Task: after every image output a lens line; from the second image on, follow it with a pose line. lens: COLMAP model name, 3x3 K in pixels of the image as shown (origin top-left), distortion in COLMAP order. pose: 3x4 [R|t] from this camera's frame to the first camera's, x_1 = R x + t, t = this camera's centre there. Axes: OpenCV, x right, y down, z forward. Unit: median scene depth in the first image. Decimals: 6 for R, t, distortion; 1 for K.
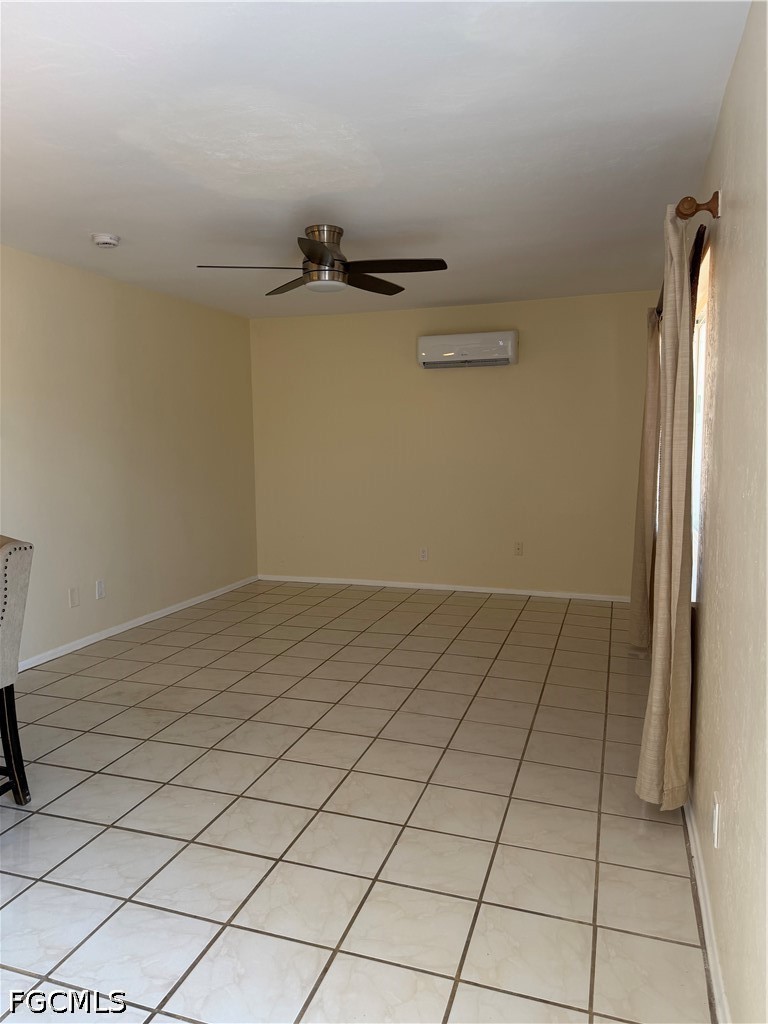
lens RADIAL K [[731.4, 0, 382.3], [0, 731.4, 510.5], [0, 0, 1]] dist [0.050498, -0.043724]
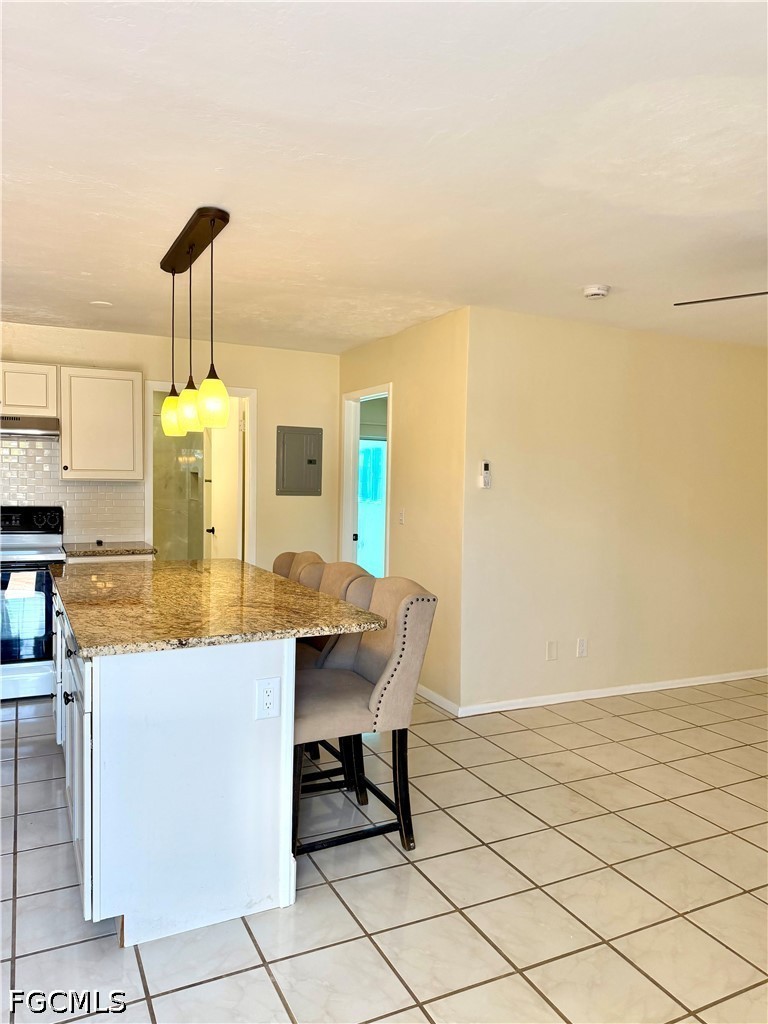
lens RADIAL K [[731.4, 0, 388.9], [0, 731.4, 512.4], [0, 0, 1]] dist [0.050498, -0.043724]
pose [[0.711757, 0.059141, -0.699932, 0.175975], [-0.103165, 0.994445, -0.020882, -0.040949], [0.694809, 0.087072, 0.713904, 0.203468]]
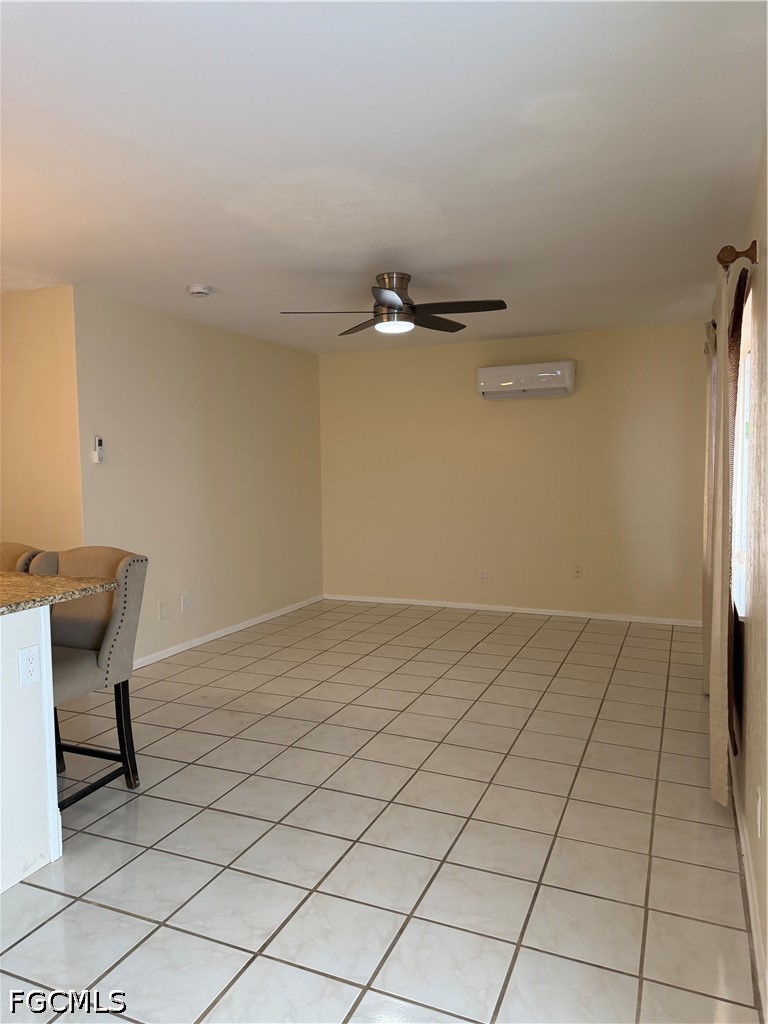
lens RADIAL K [[731.4, 0, 376.1], [0, 731.4, 502.8], [0, 0, 1]] dist [0.050498, -0.043724]
pose [[0.996291, 0.001693, -0.086027, -0.012351], [-0.005662, 0.998930, -0.045908, 0.011356], [0.085857, 0.046224, 0.995235, -0.107662]]
